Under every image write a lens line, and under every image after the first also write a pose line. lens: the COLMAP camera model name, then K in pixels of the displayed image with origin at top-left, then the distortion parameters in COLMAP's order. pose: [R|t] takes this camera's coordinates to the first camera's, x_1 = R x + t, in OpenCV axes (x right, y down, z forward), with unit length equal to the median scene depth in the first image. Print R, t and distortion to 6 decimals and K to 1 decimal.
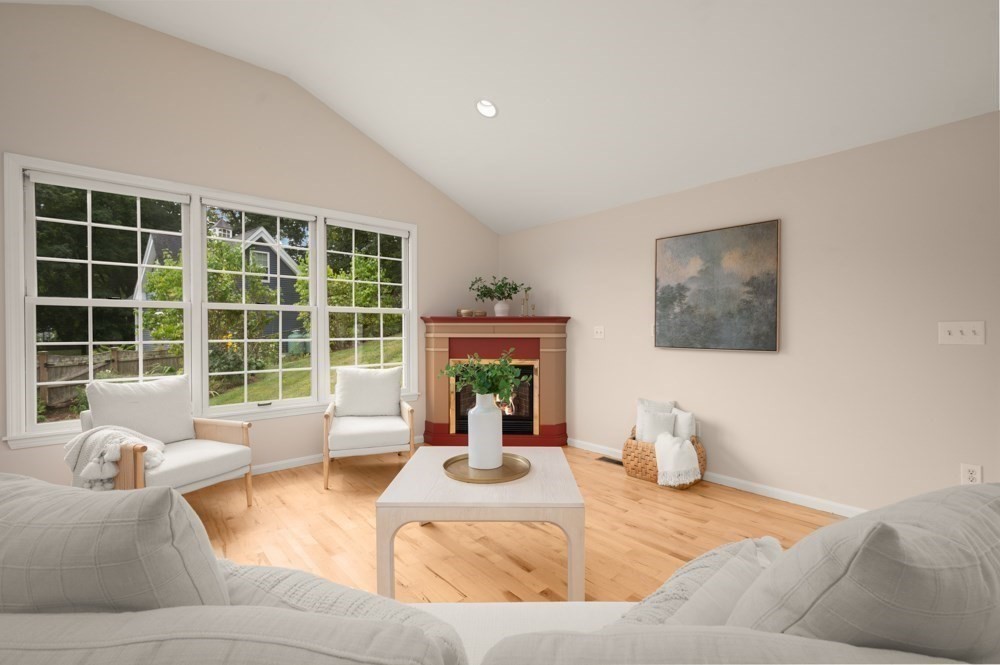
lens RADIAL K [[442.8, 0, 500.0], [0, 442.8, 332.5], [0, 0, 1]] dist [-0.000564, -0.000128]
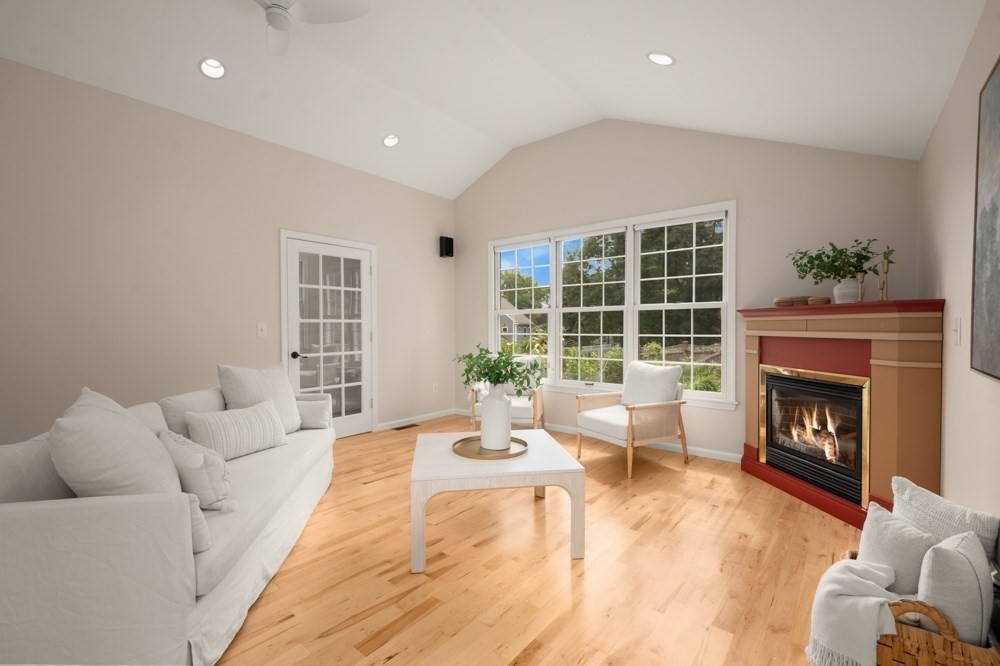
lens RADIAL K [[420.8, 0, 500.0], [0, 420.8, 333.0], [0, 0, 1]] dist [0.000474, 0.000020]
pose [[0.173033, 0.013207, -0.984828, 0.522497], [-0.000202, 0.999911, 0.013374, -0.003557], [0.984916, -0.002116, 0.173020, 0.435119]]
